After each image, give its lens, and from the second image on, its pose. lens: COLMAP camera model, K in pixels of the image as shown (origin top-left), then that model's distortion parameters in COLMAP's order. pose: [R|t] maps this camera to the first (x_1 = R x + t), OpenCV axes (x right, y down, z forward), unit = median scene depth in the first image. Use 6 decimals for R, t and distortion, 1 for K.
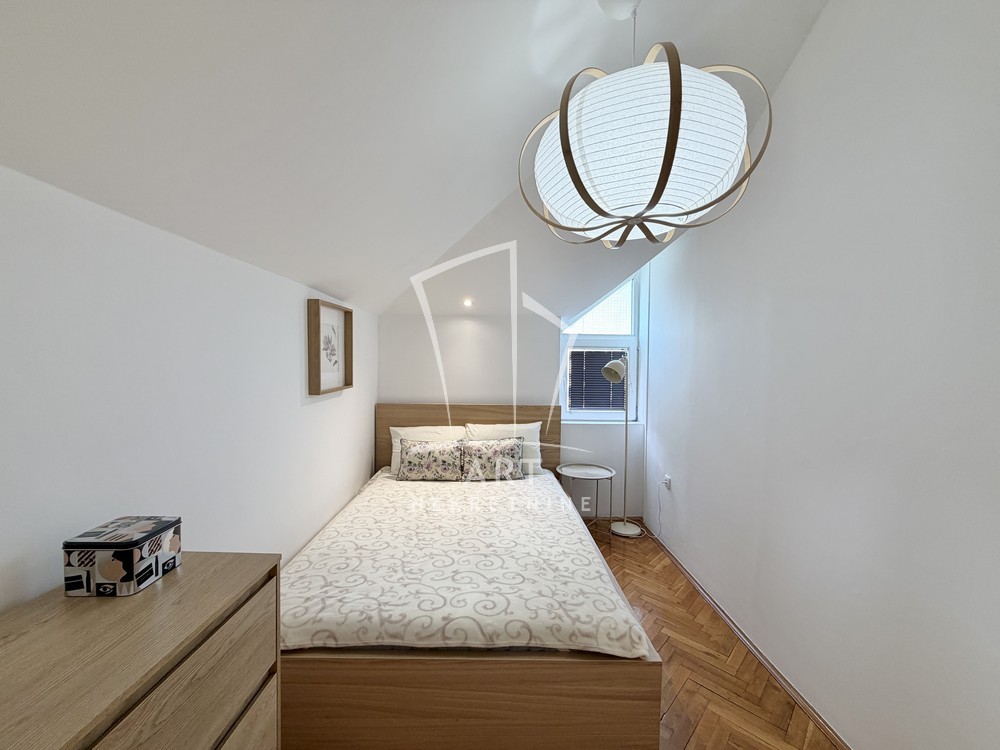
lens RADIAL K [[398.8, 0, 494.3], [0, 398.8, 374.8], [0, 0, 1]] dist [-0.000165, 0.000182]
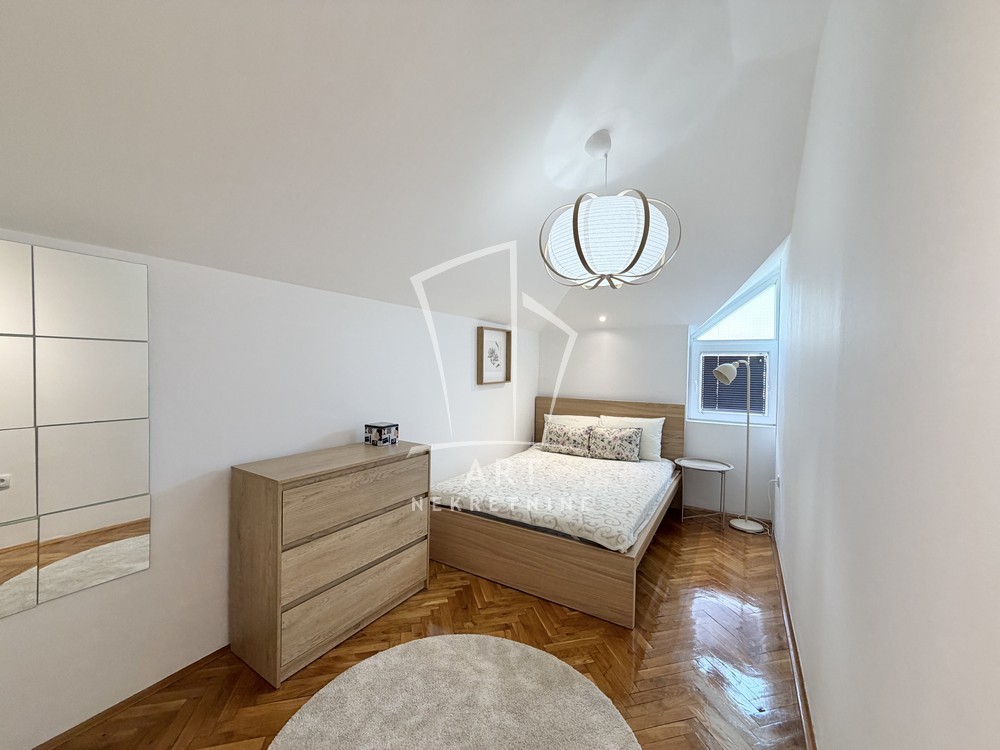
lens RADIAL K [[398.8, 0, 494.3], [0, 398.8, 374.8], [0, 0, 1]] dist [-0.000165, 0.000182]
pose [[0.847447, 0.010893, -0.530769, 0.446965], [-0.022294, 0.999638, -0.015080, 0.032006], [0.530412, 0.024613, 0.847382, -0.344246]]
